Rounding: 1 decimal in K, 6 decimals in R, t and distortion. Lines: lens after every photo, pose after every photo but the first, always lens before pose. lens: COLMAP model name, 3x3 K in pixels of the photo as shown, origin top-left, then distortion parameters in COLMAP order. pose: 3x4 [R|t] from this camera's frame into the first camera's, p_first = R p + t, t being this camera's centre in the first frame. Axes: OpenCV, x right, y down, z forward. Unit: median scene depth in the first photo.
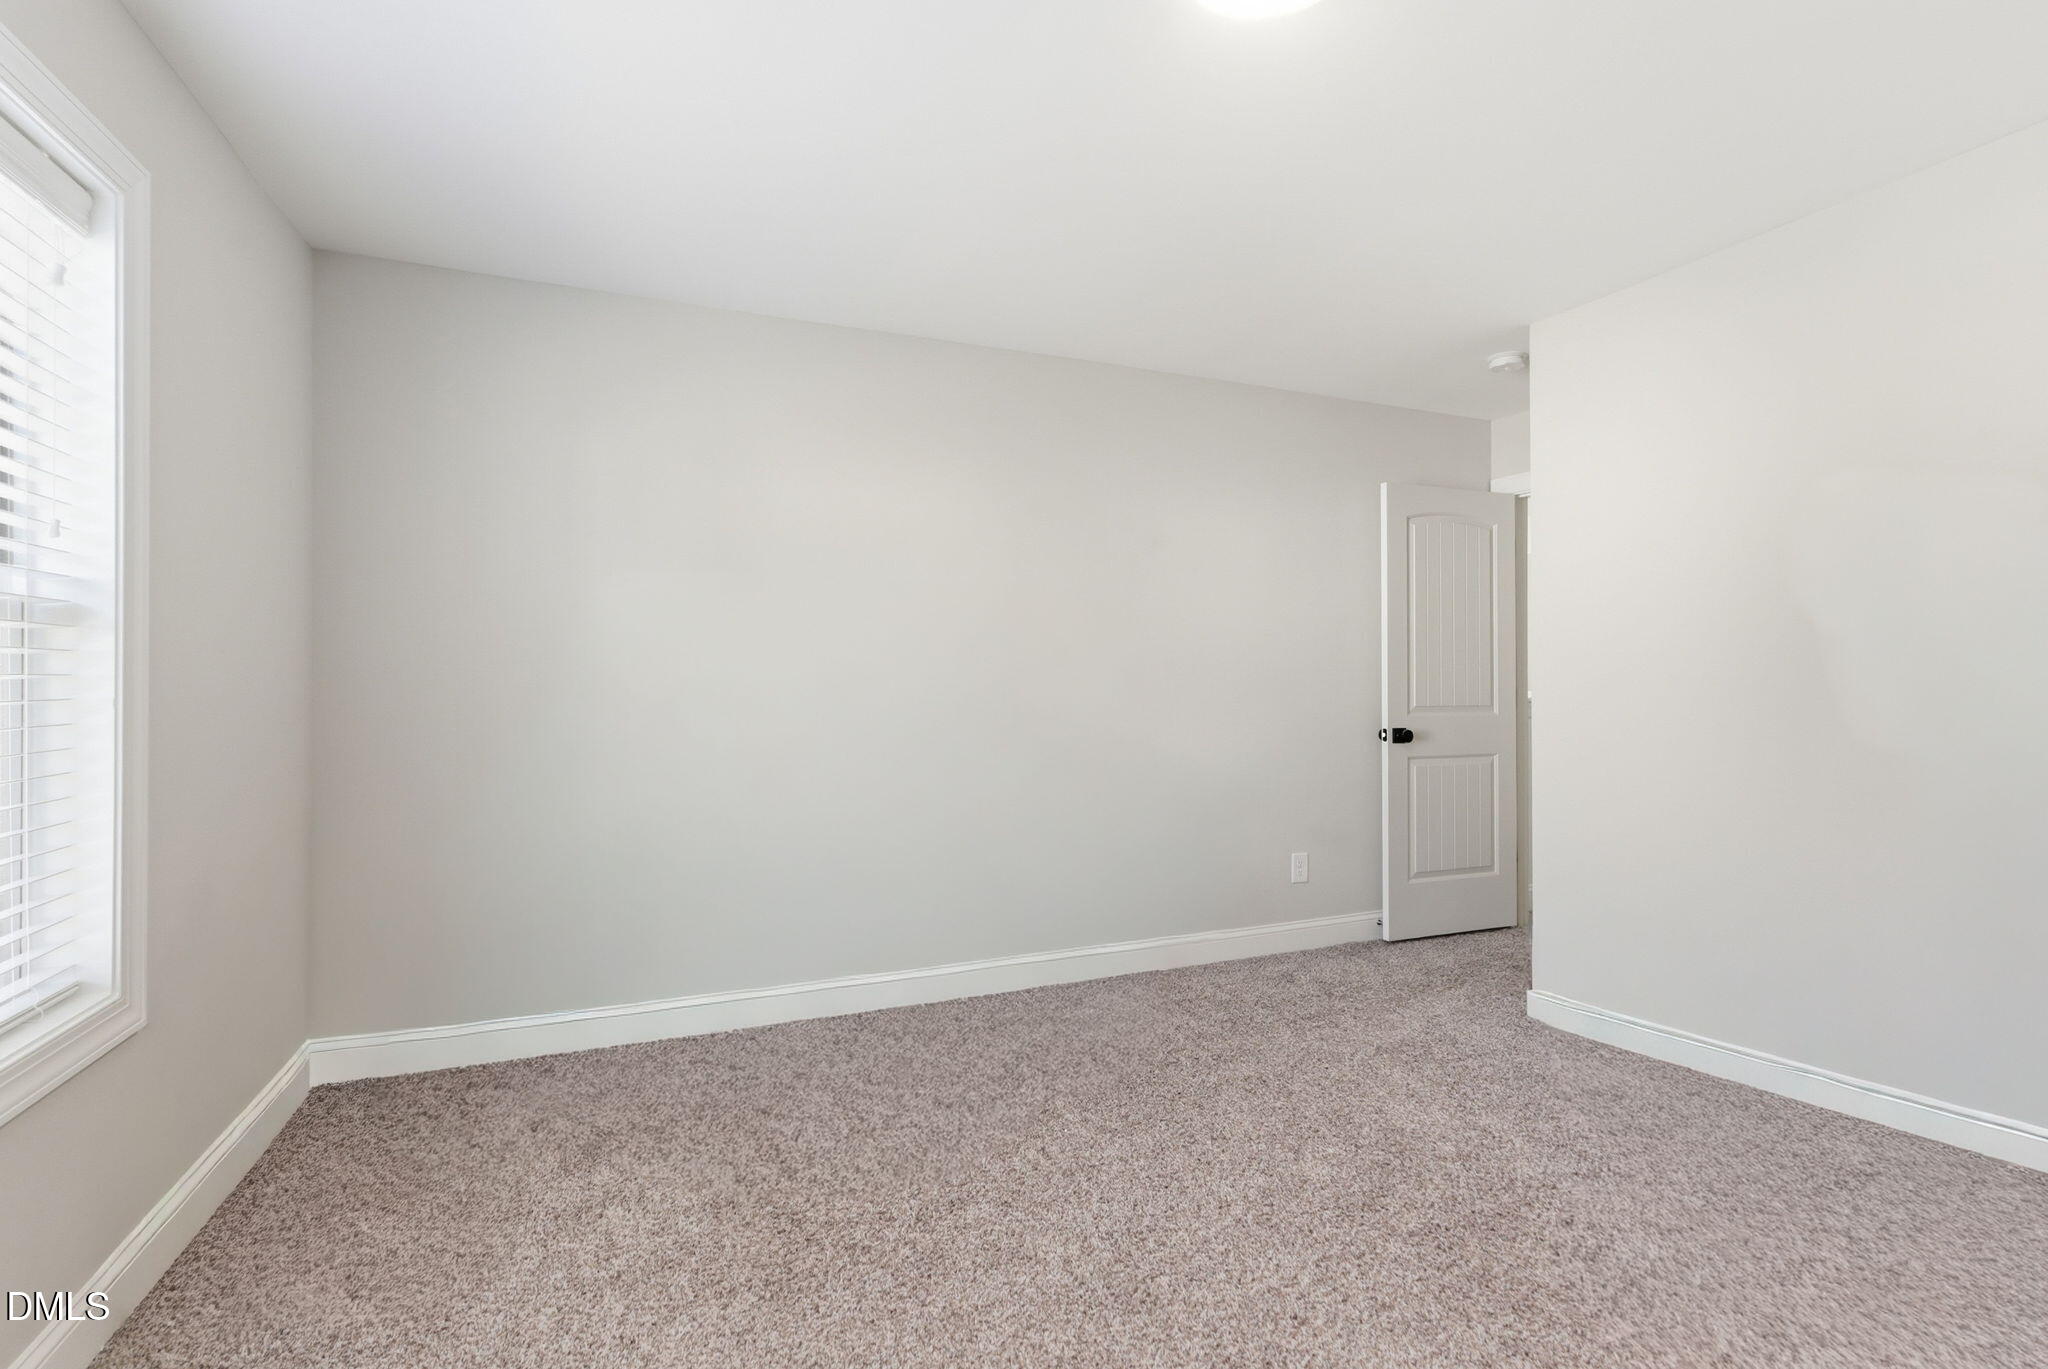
lens RADIAL K [[934.3, 0, 1031.7], [0, 934.3, 673.6], [0, 0, 1]] dist [-0.001668, 0.000622]
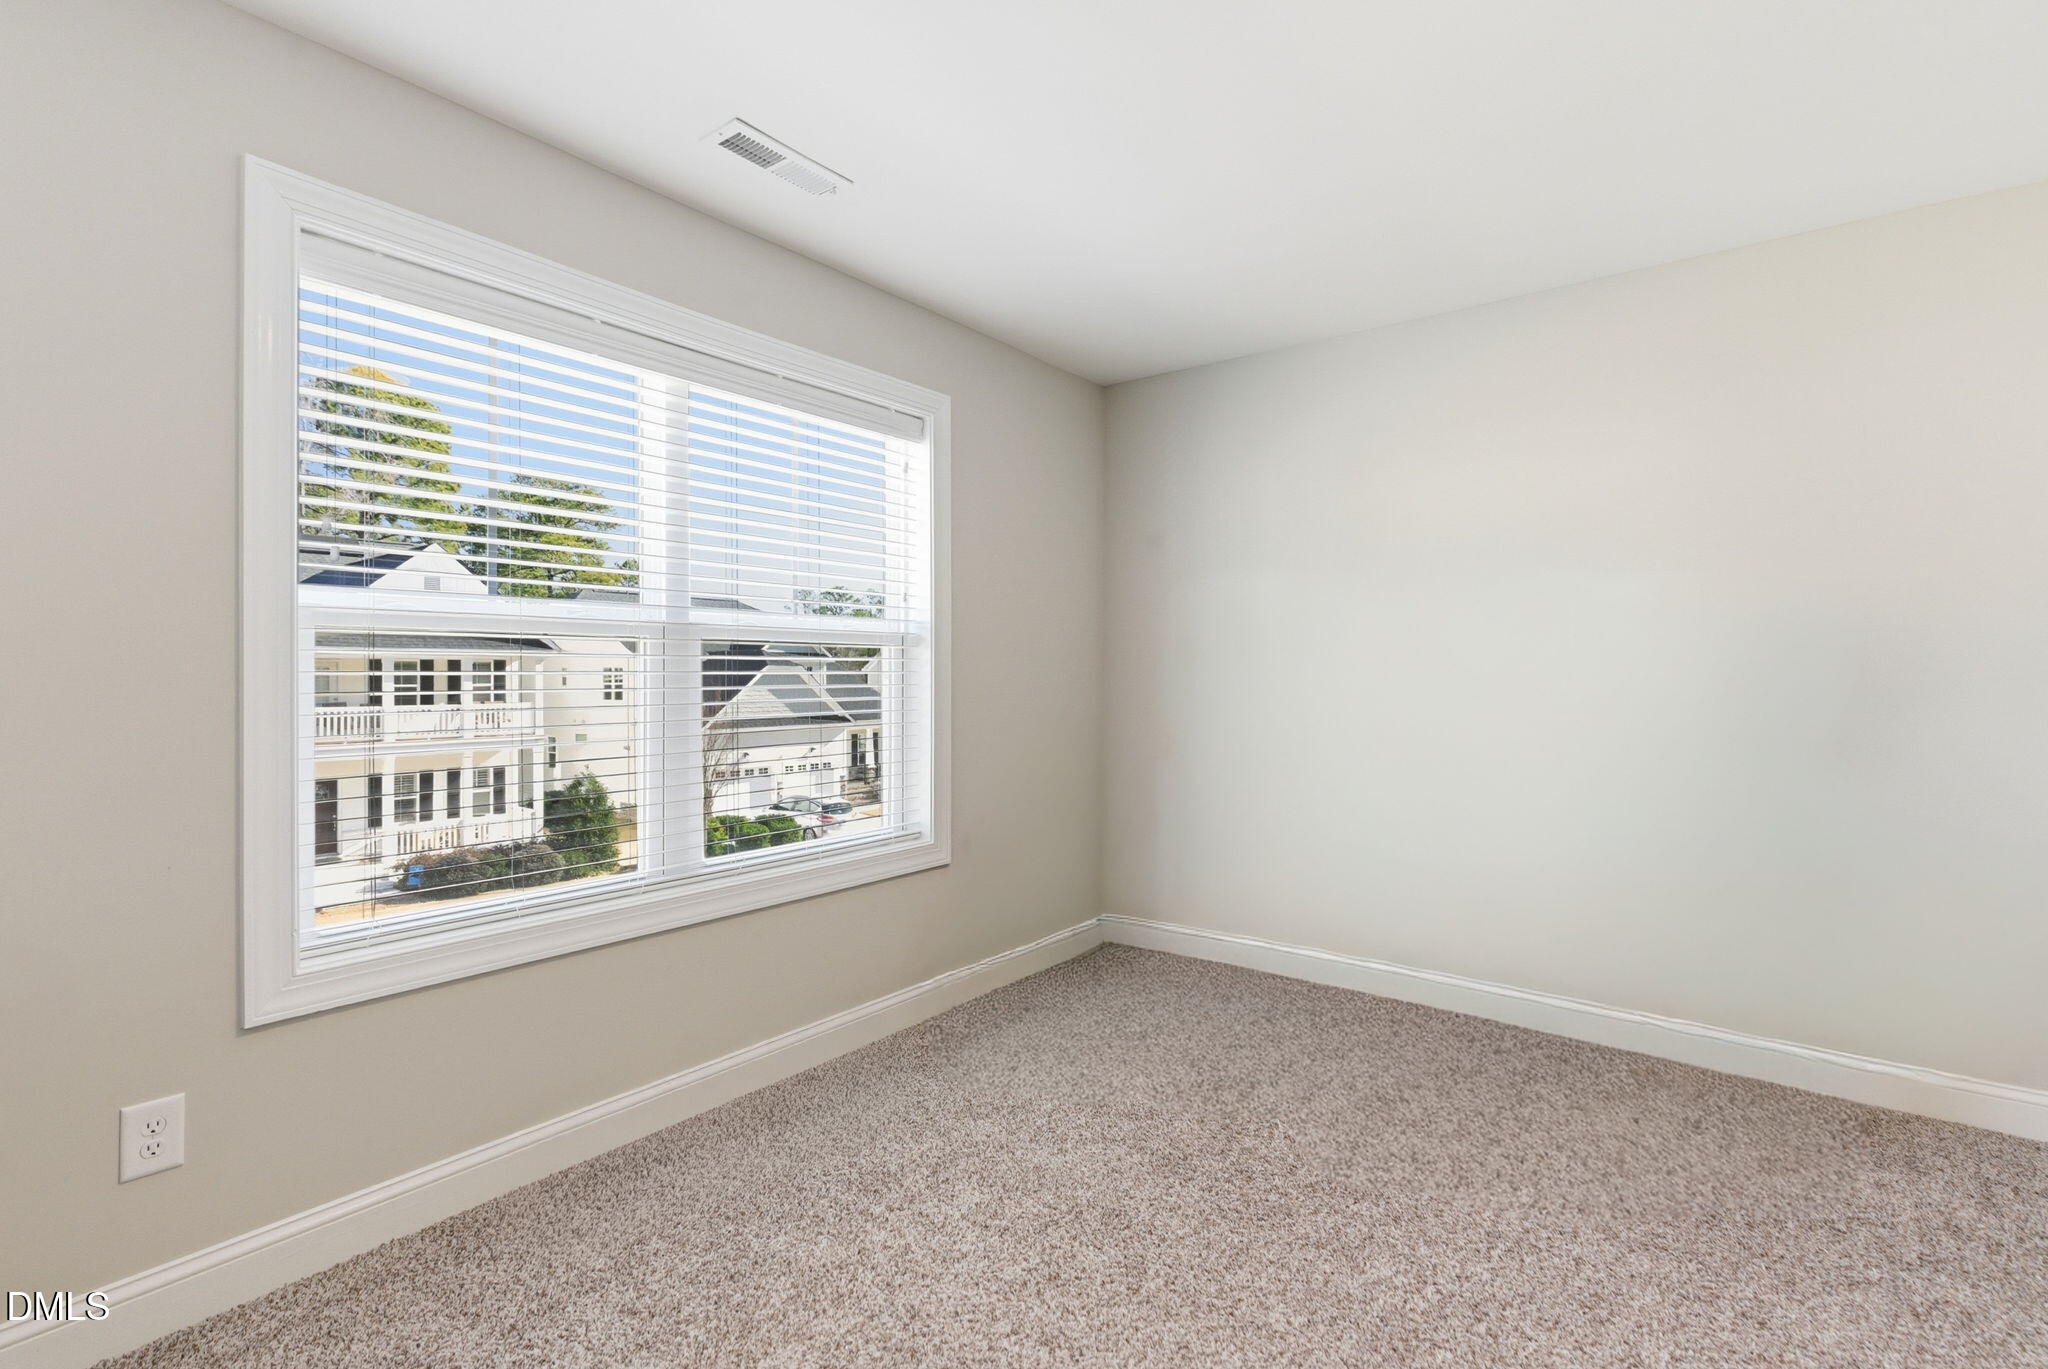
lens RADIAL K [[934.3, 0, 1031.7], [0, 934.3, 673.6], [0, 0, 1]] dist [-0.001668, 0.000622]
pose [[0.491236, 0.002244, -0.871024, 0.729960], [0.010328, 0.999911, 0.008400, -0.008205], [0.870966, -0.013122, 0.491169, 0.237710]]
